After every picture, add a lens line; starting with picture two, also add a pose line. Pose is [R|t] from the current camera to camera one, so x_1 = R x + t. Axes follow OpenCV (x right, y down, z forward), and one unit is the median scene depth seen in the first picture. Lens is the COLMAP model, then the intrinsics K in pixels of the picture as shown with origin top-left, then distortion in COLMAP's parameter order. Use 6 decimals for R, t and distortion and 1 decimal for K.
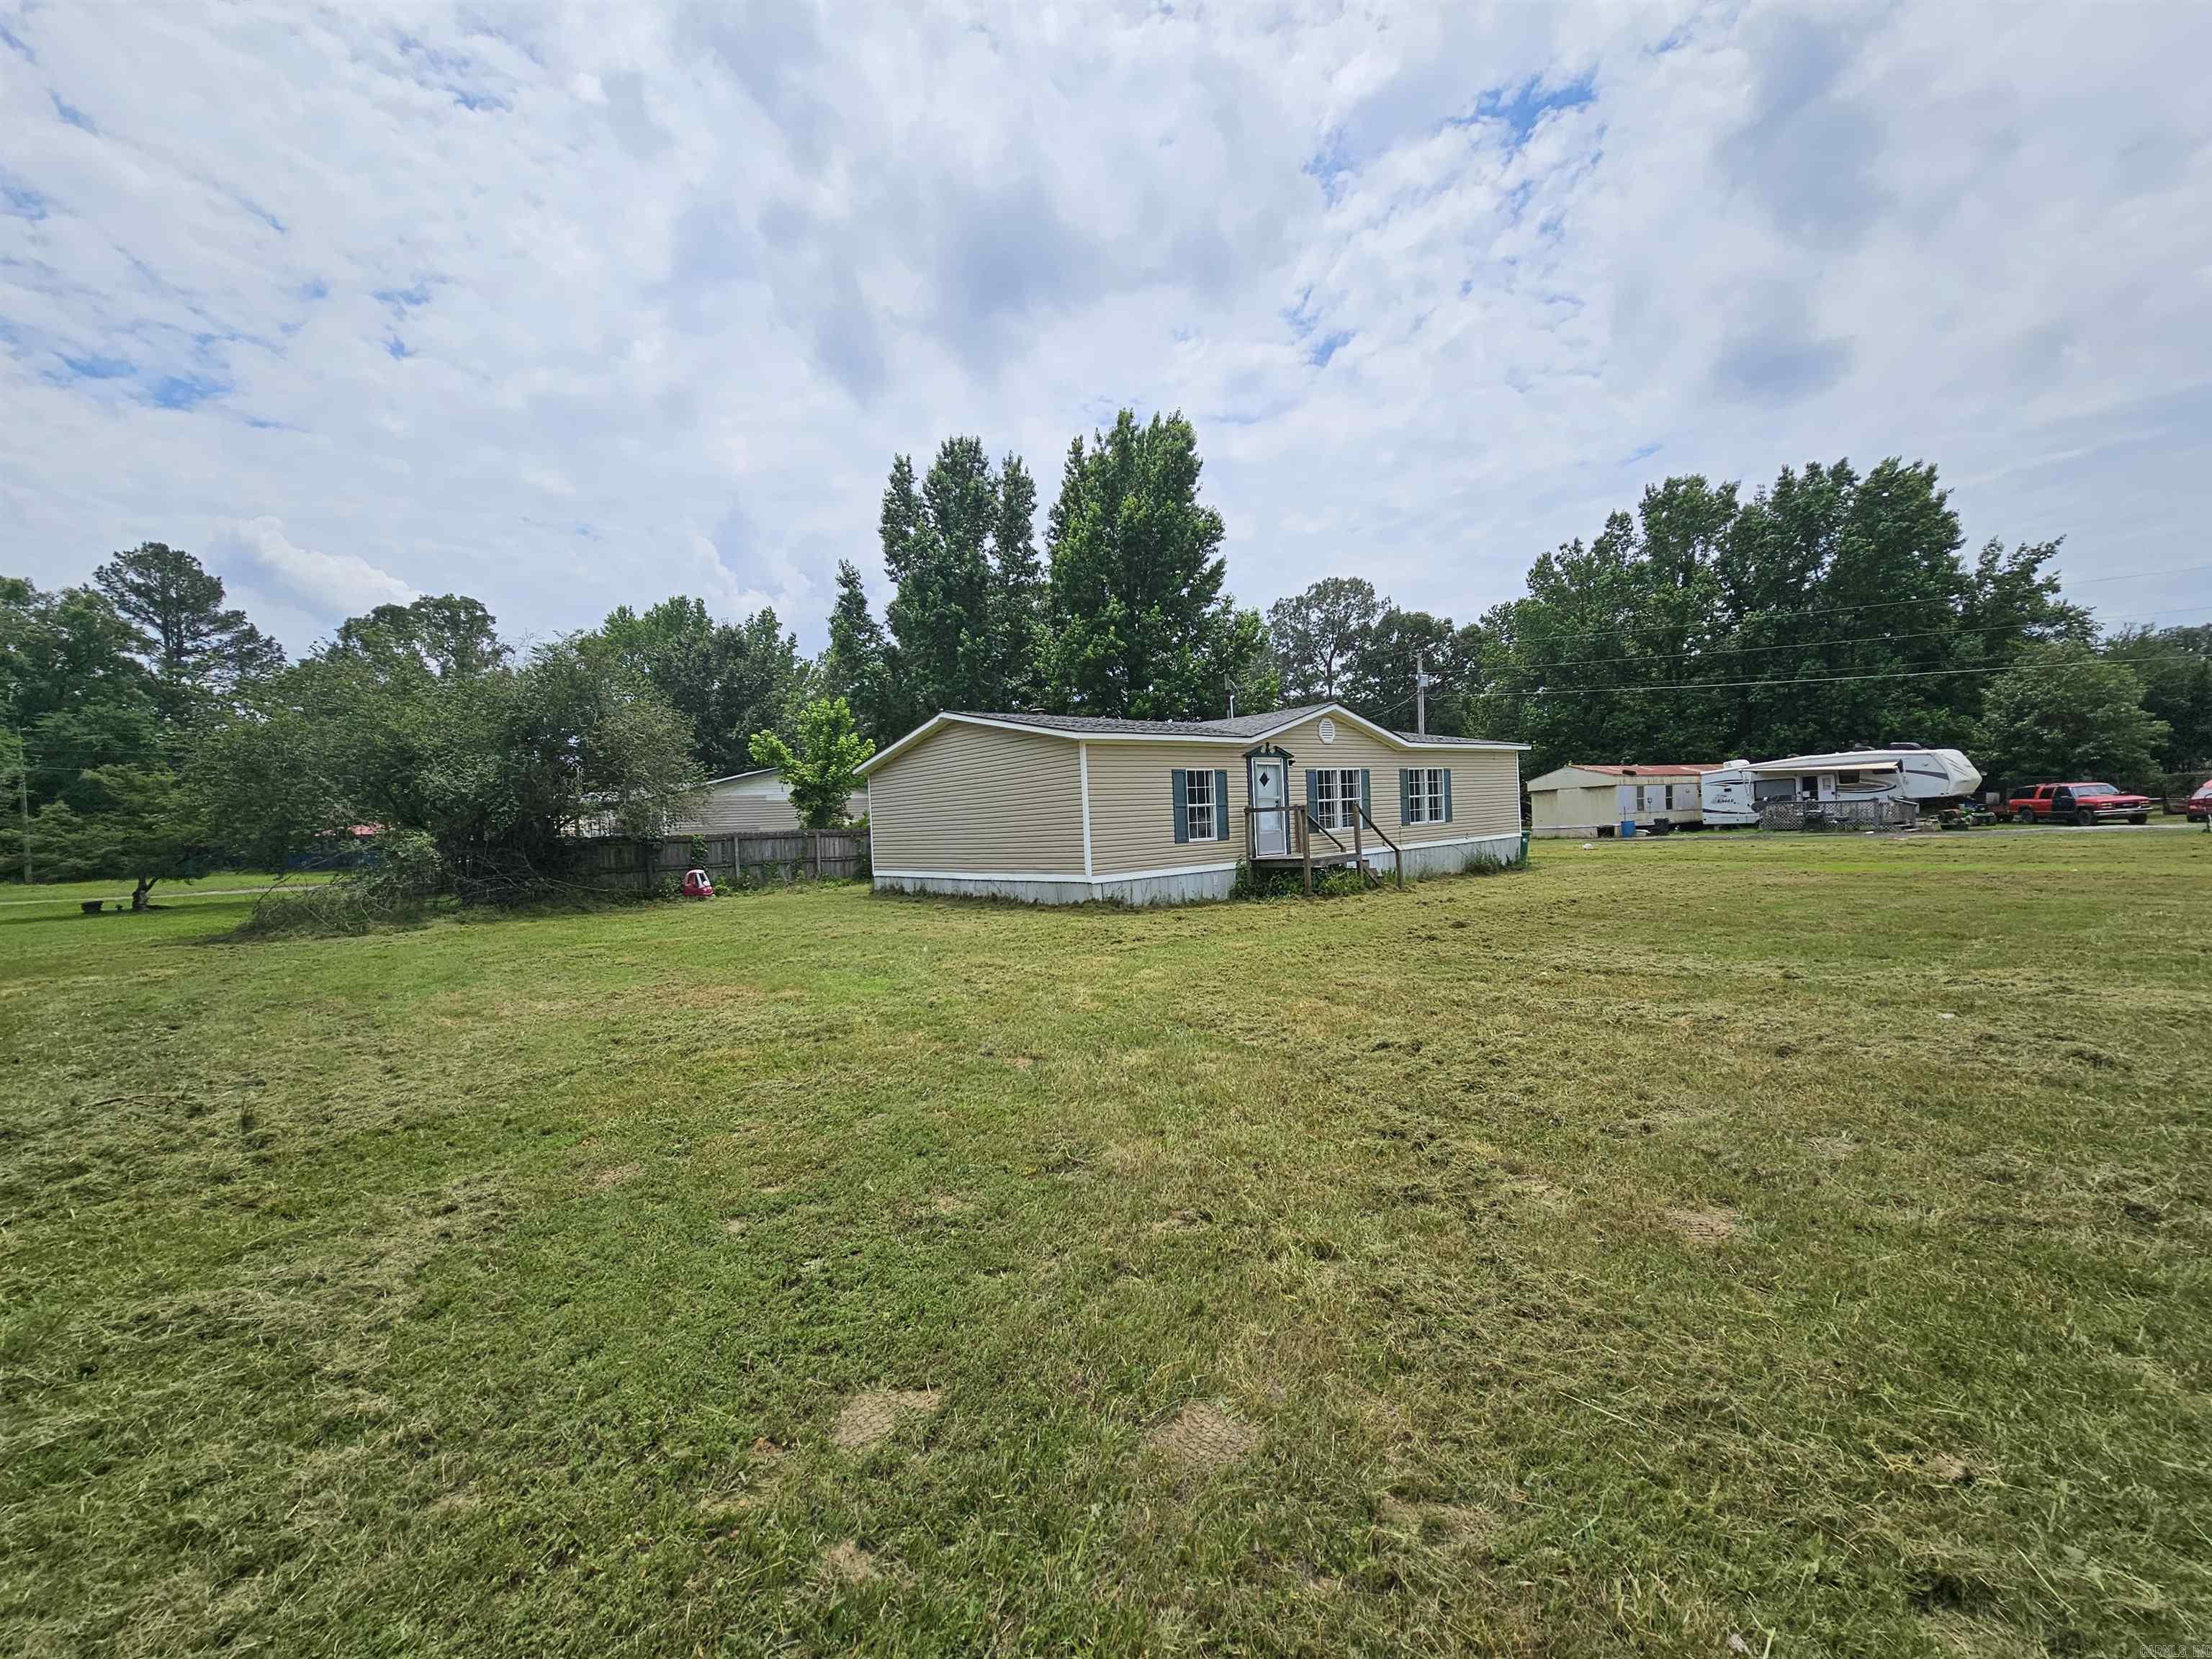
lens RADIAL K [[893.5, 0, 1106.0], [0, 893.5, 829.5], [0, 0, 1]] dist [-0.013389, 0.002420]
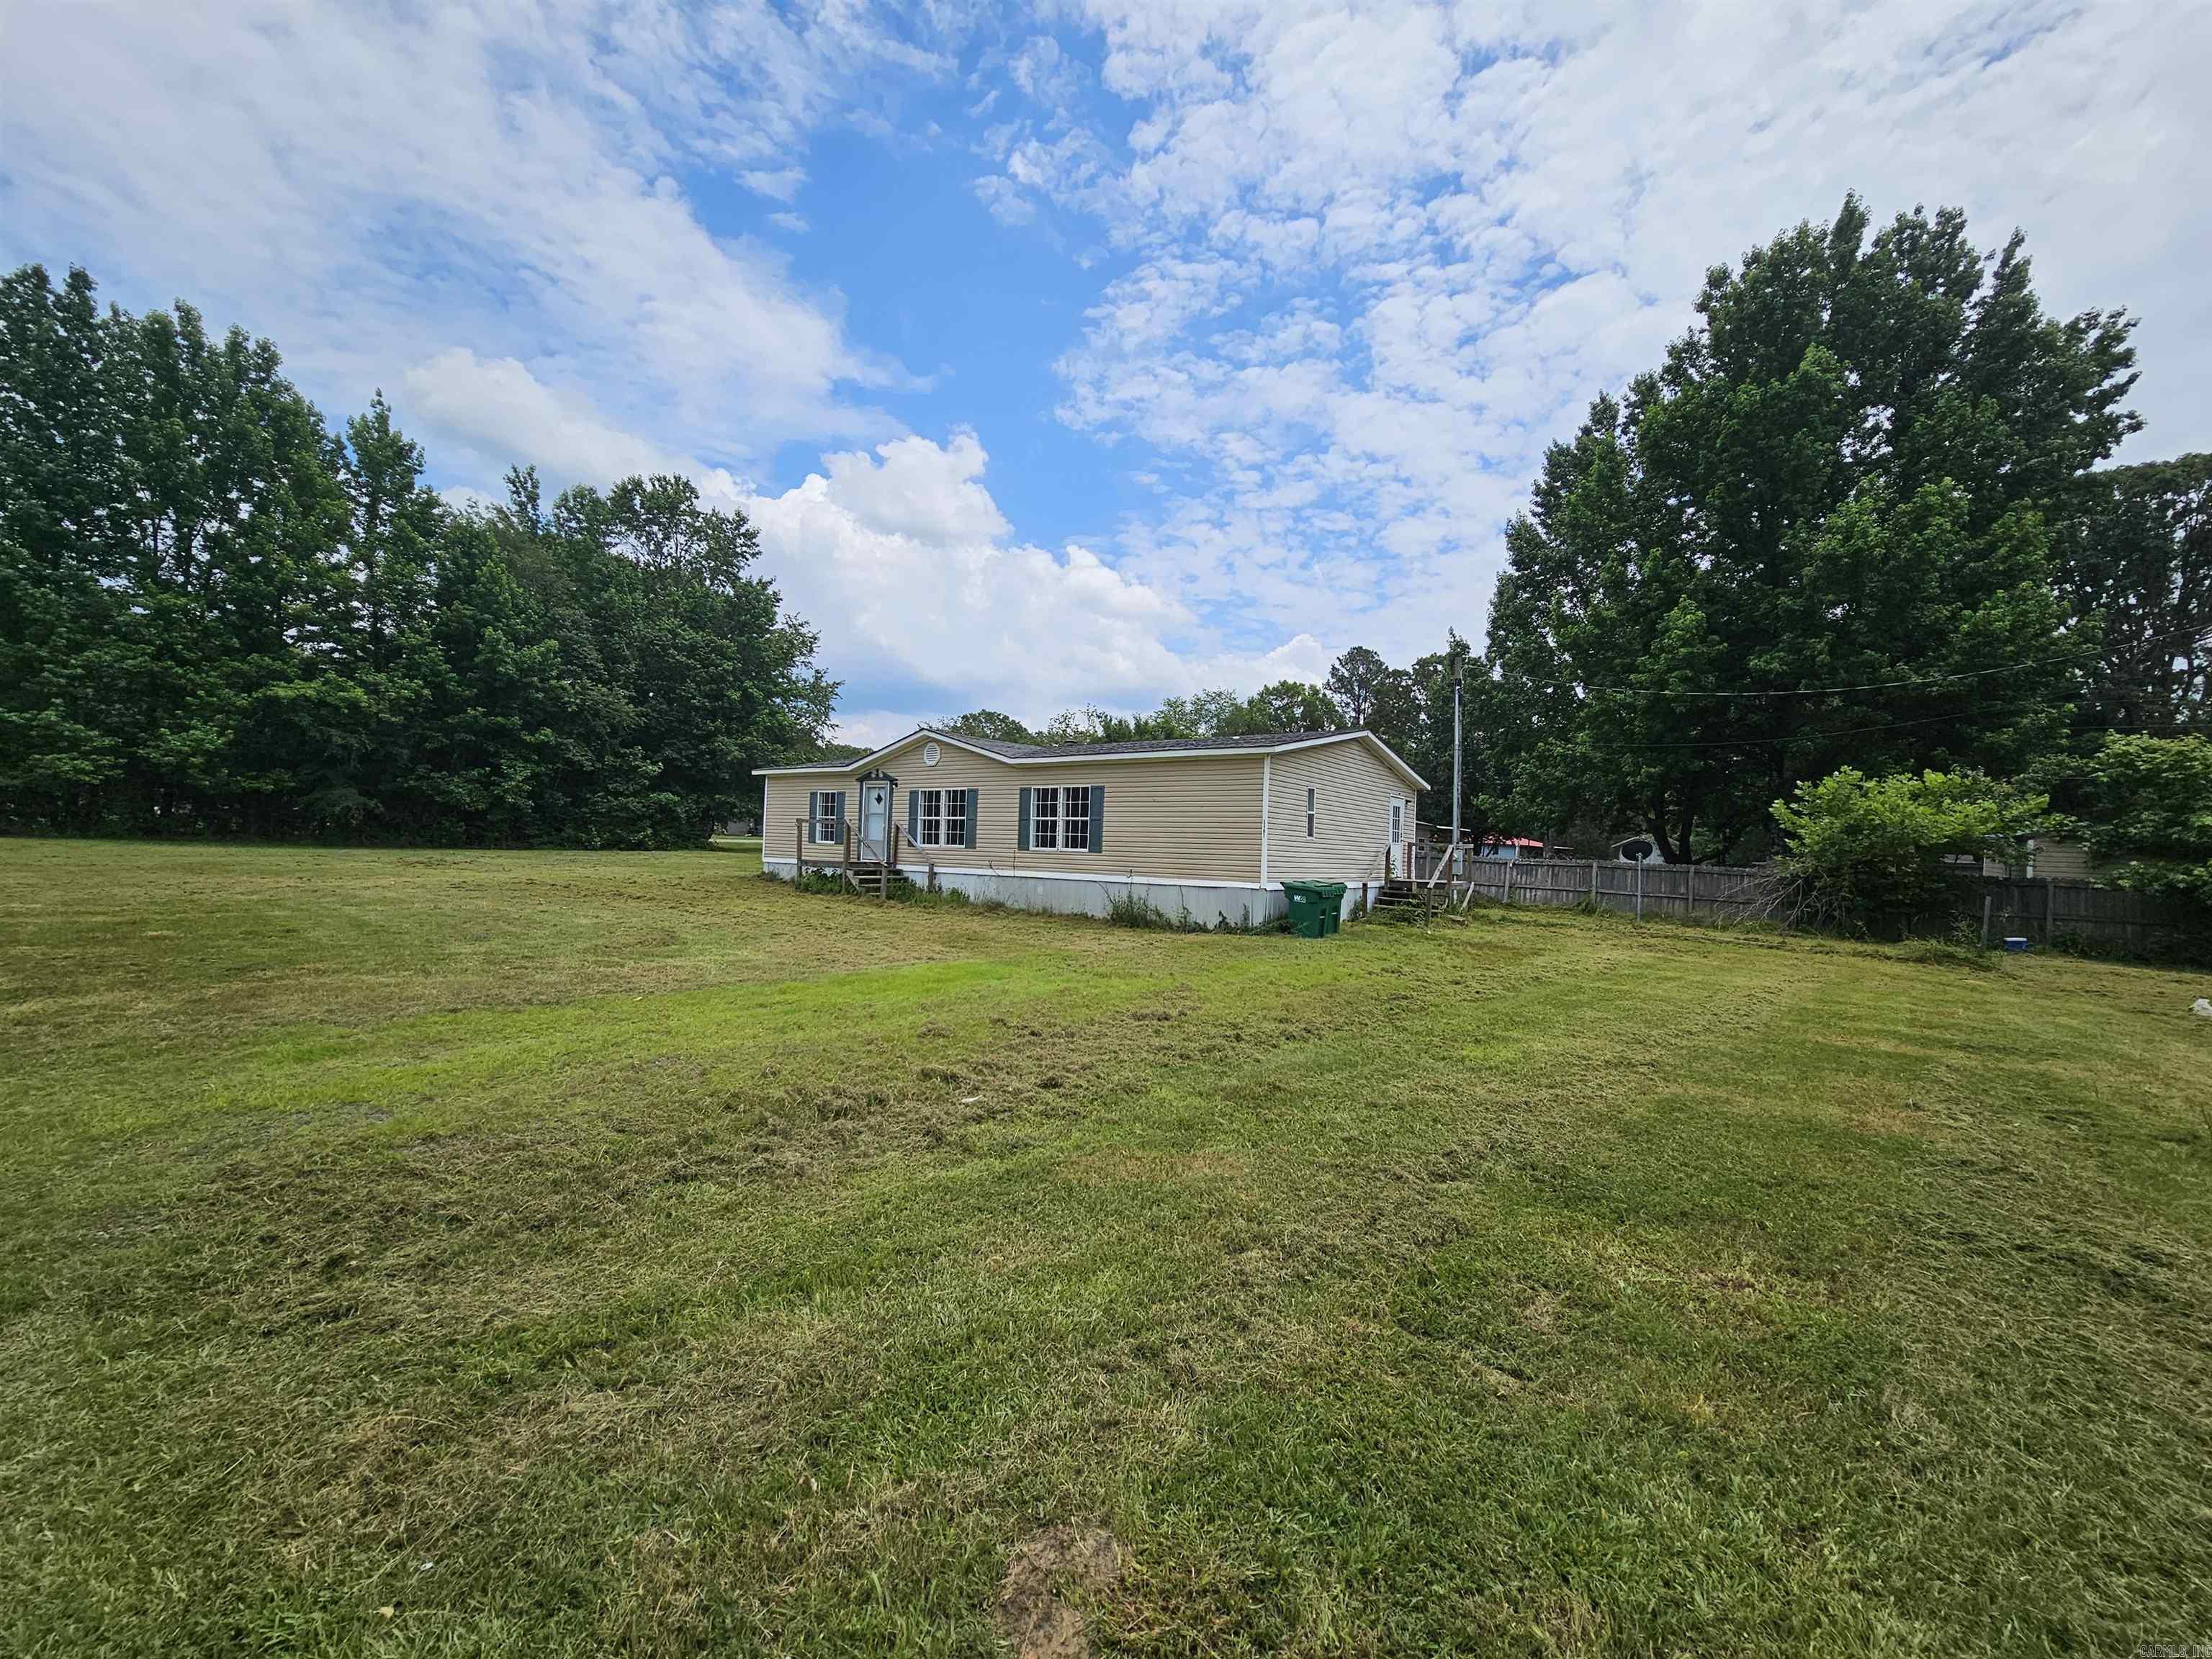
lens RADIAL K [[893.5, 0, 1106.0], [0, 893.5, 829.5], [0, 0, 1]] dist [-0.013389, 0.002420]
pose [[0.240958, 0.041455, -0.969650, 1.361889], [-0.049155, 0.998326, 0.030466, -0.063075], [0.969290, 0.040322, 0.242592, 0.956865]]
